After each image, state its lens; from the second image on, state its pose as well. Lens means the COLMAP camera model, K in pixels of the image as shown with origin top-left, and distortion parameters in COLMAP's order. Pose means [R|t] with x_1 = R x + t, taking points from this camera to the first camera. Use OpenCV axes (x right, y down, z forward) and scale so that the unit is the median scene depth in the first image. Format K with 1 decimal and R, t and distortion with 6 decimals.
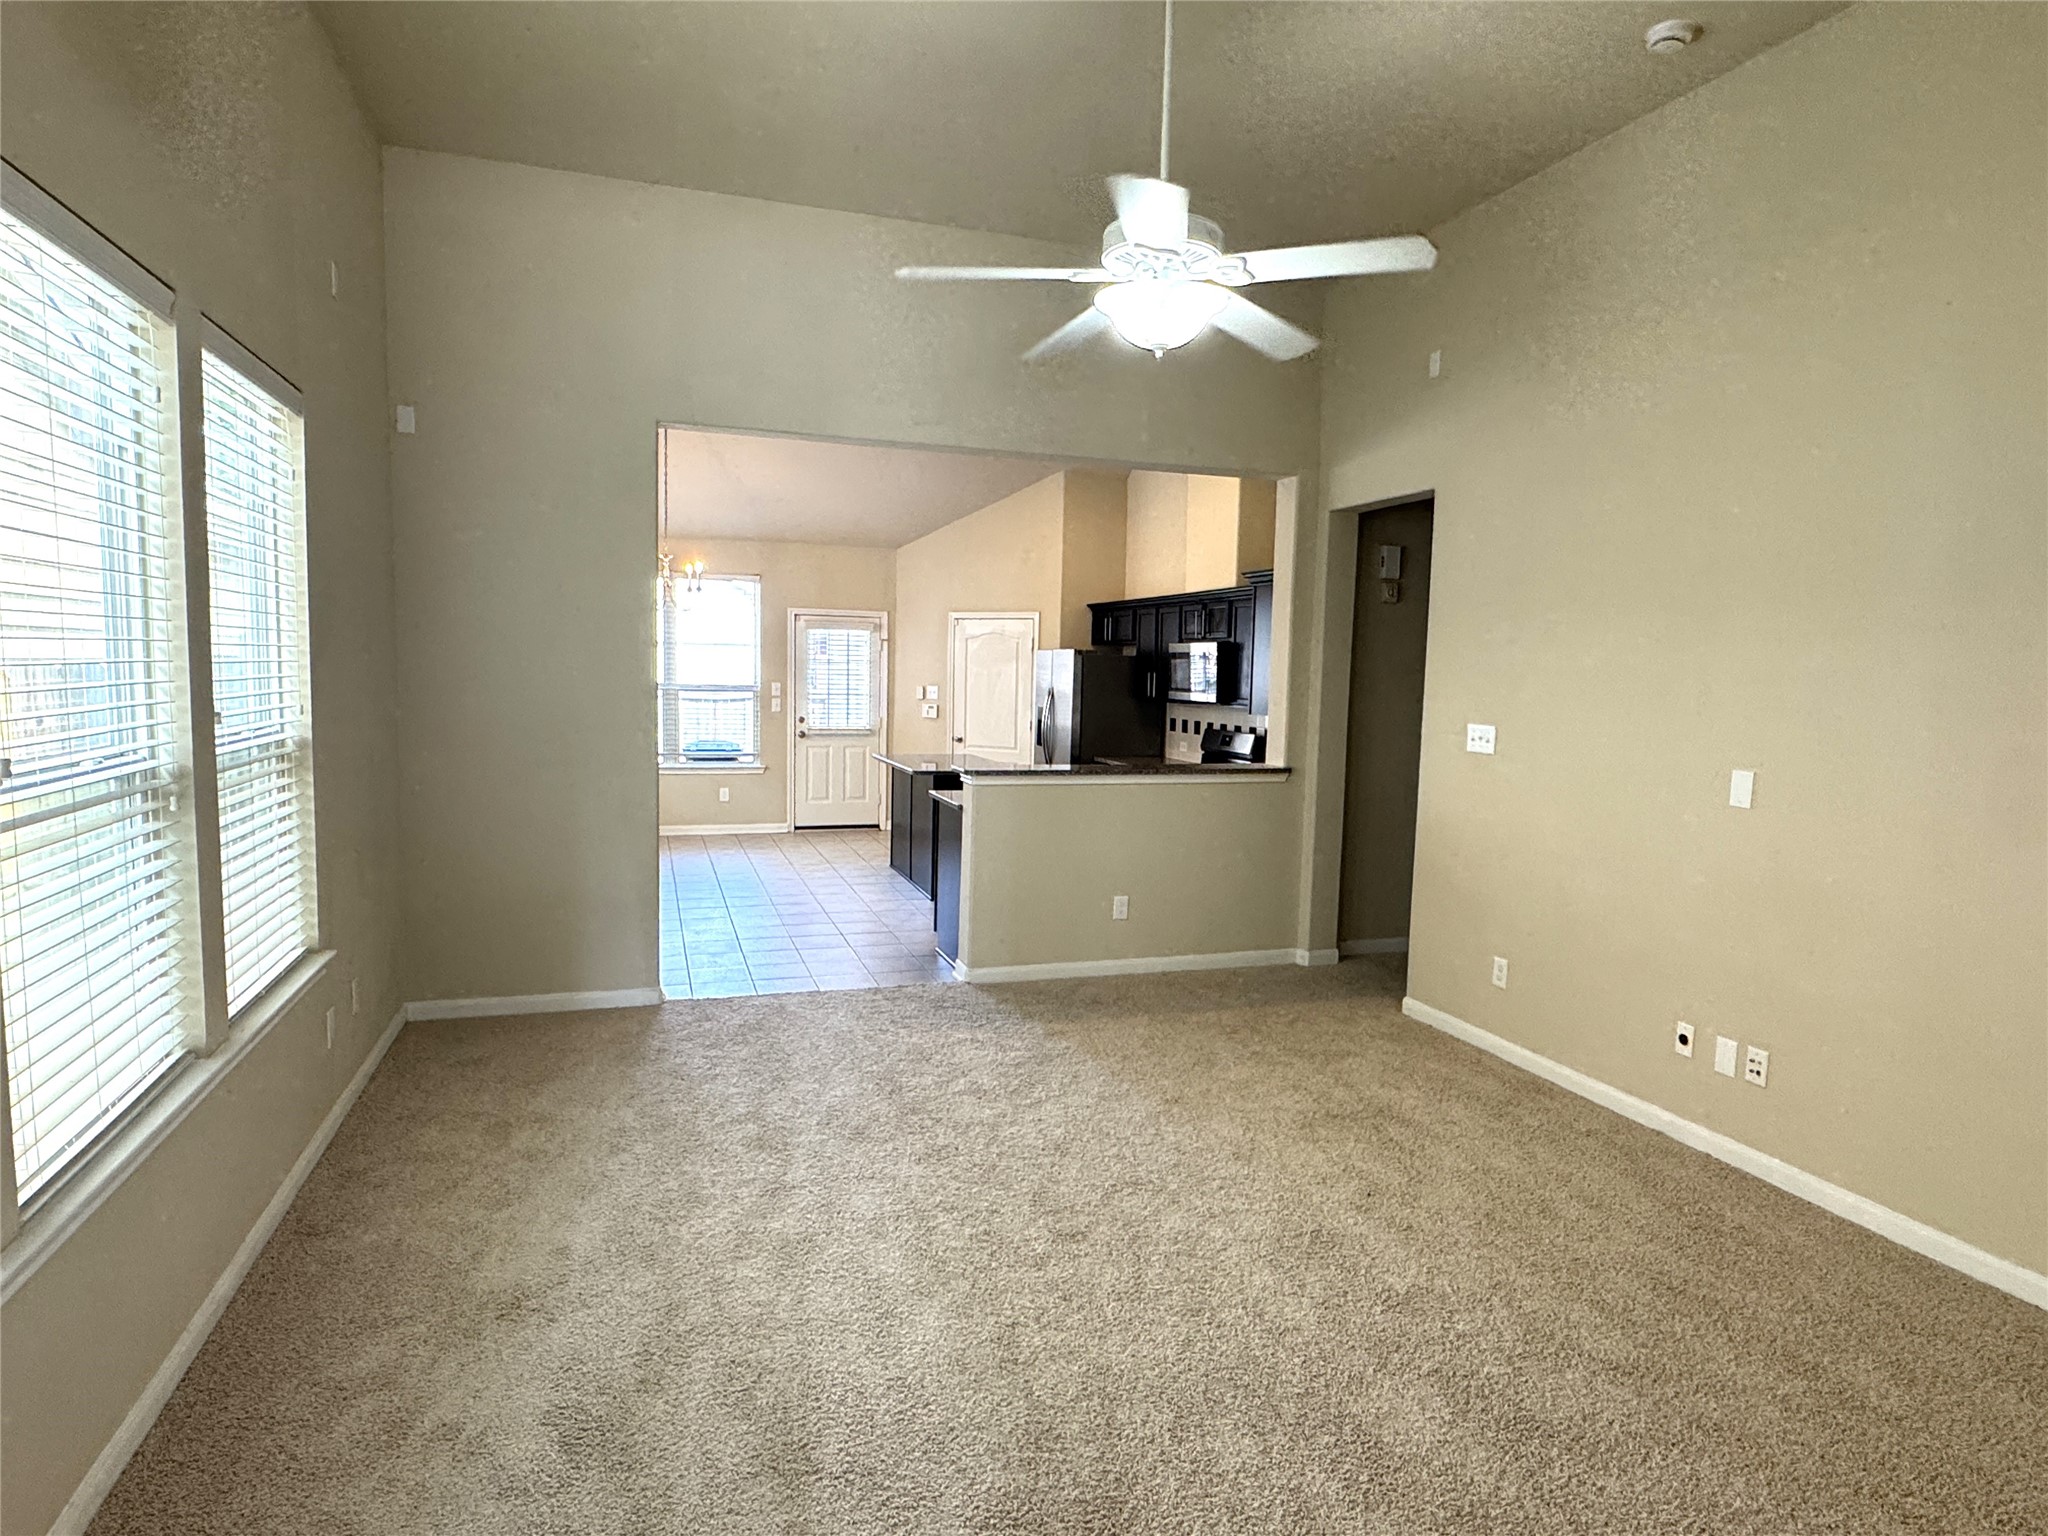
lens RADIAL K [[1235.9, 0, 1022.3], [0, 1235.9, 783.2], [0, 0, 1]] dist [-0.005753, -0.001060]
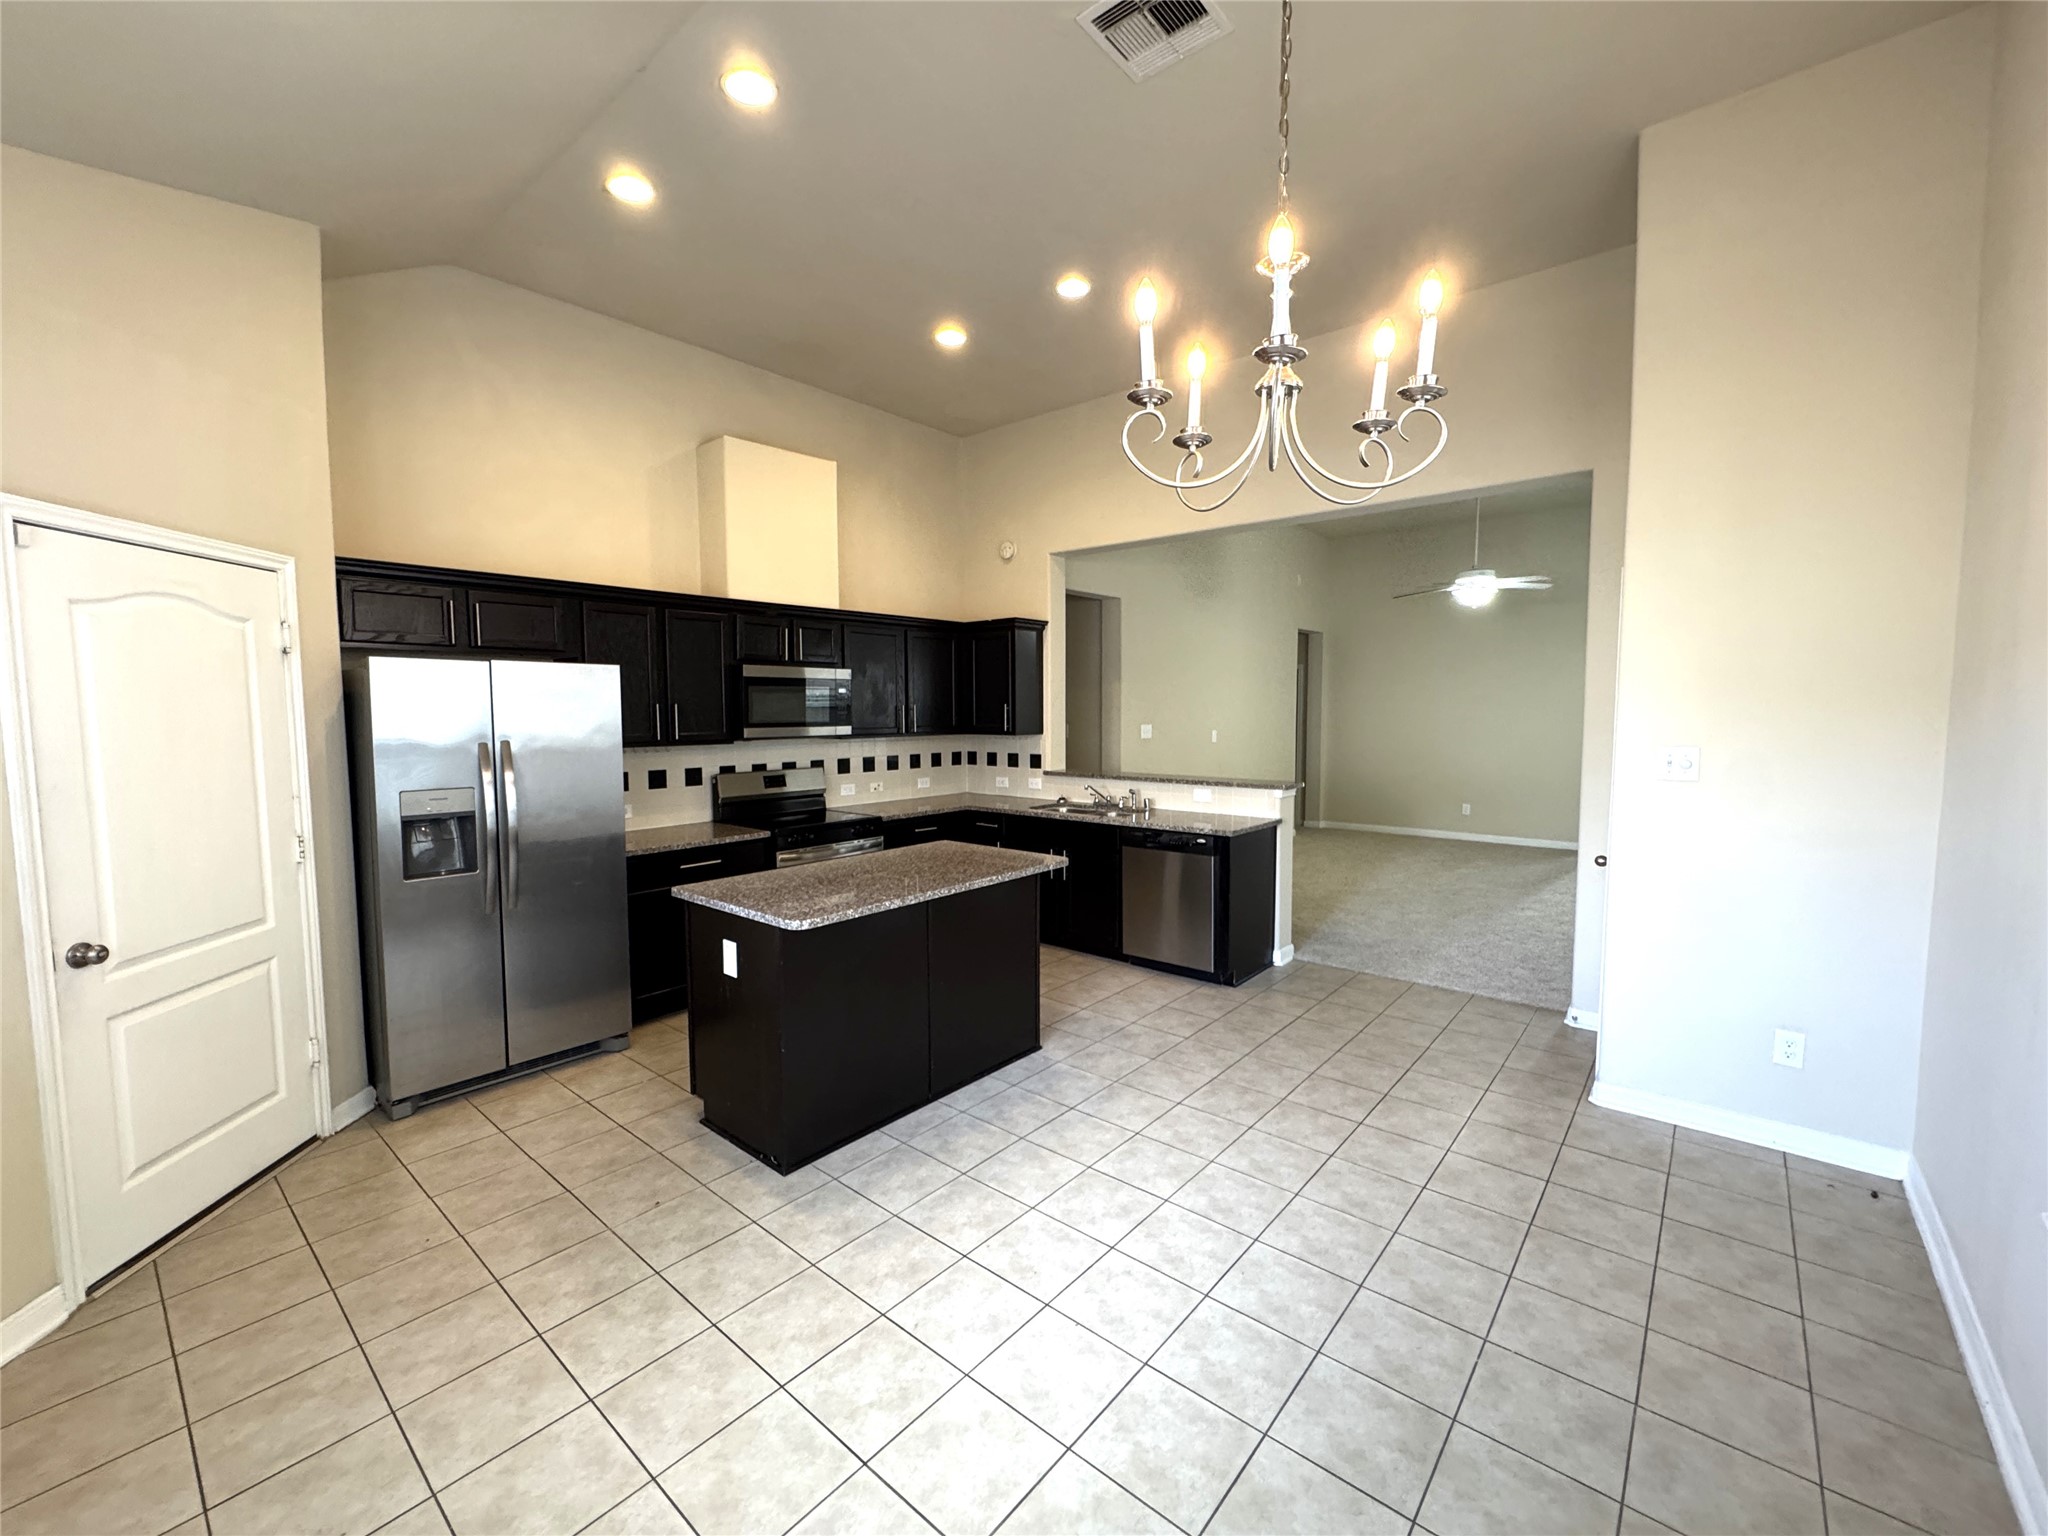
lens RADIAL K [[822.2, 0, 1069.9], [0, 822.2, 764.3], [0, 0, 1]] dist [0.000022, -0.000041]
pose [[-0.550643, -0.086534, 0.830243, -0.412636], [0.065701, 0.987034, 0.146451, -0.114224], [-0.832151, 0.135190, -0.537818, 1.112544]]
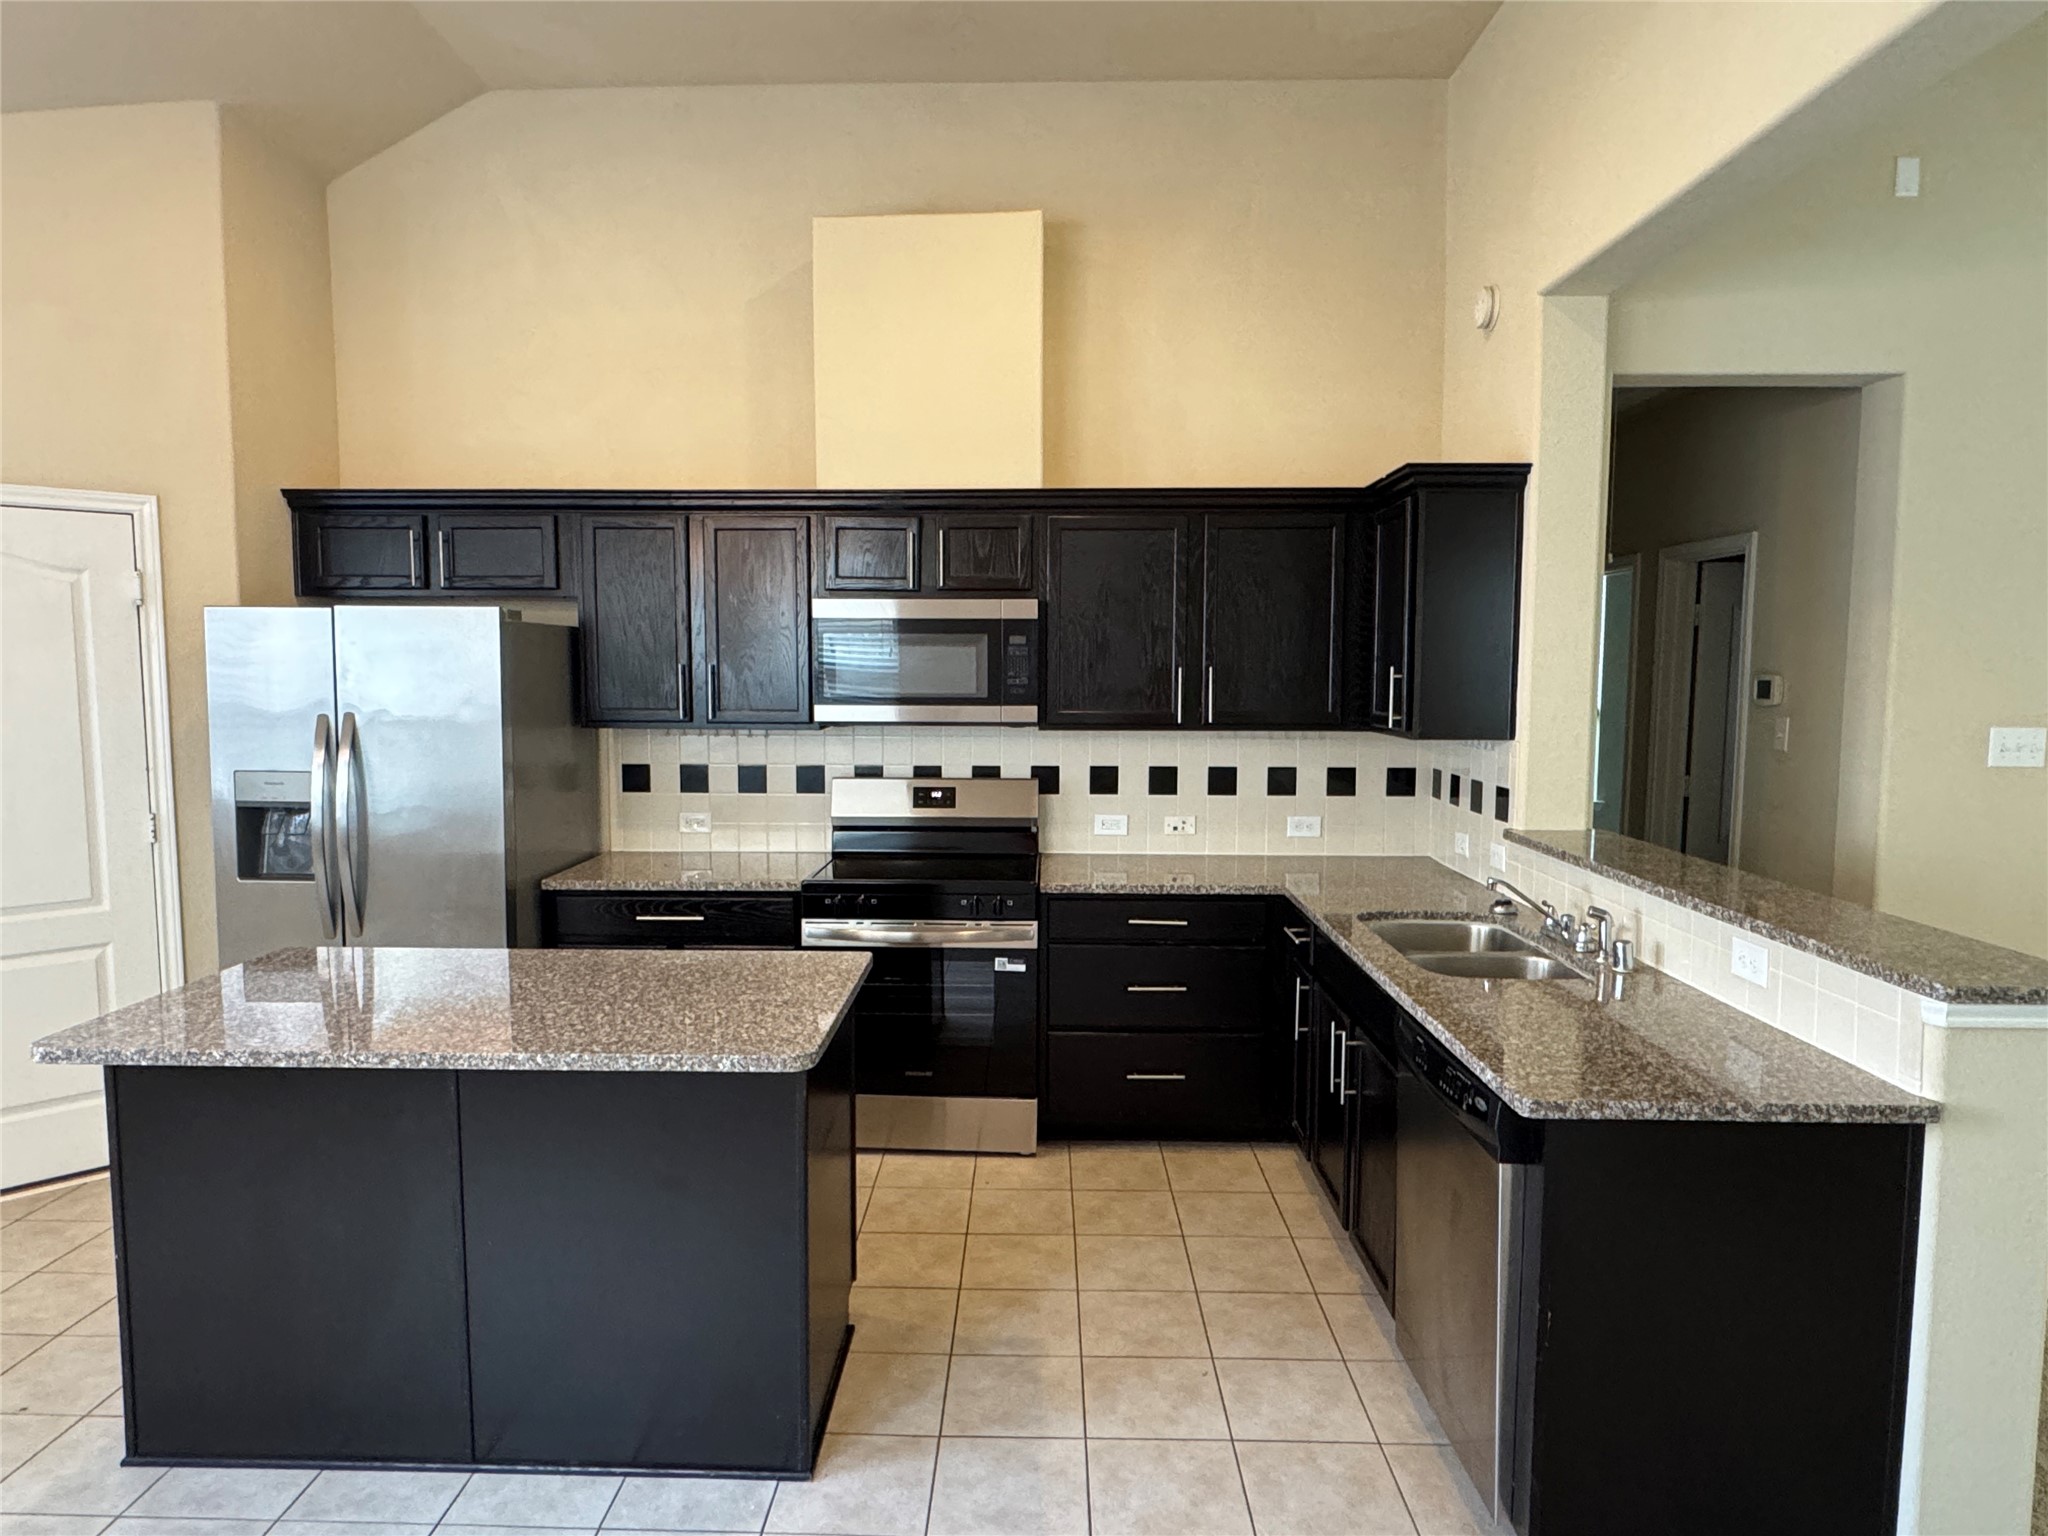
lens RADIAL K [[1235.9, 0, 1022.3], [0, 1235.9, 783.2], [0, 0, 1]] dist [-0.005753, -0.001060]
pose [[0.325769, -0.115704, 0.938343, -0.291012], [0.095441, 0.991438, 0.089116, -0.080823], [-0.940620, 0.060525, 0.334023, 0.789253]]
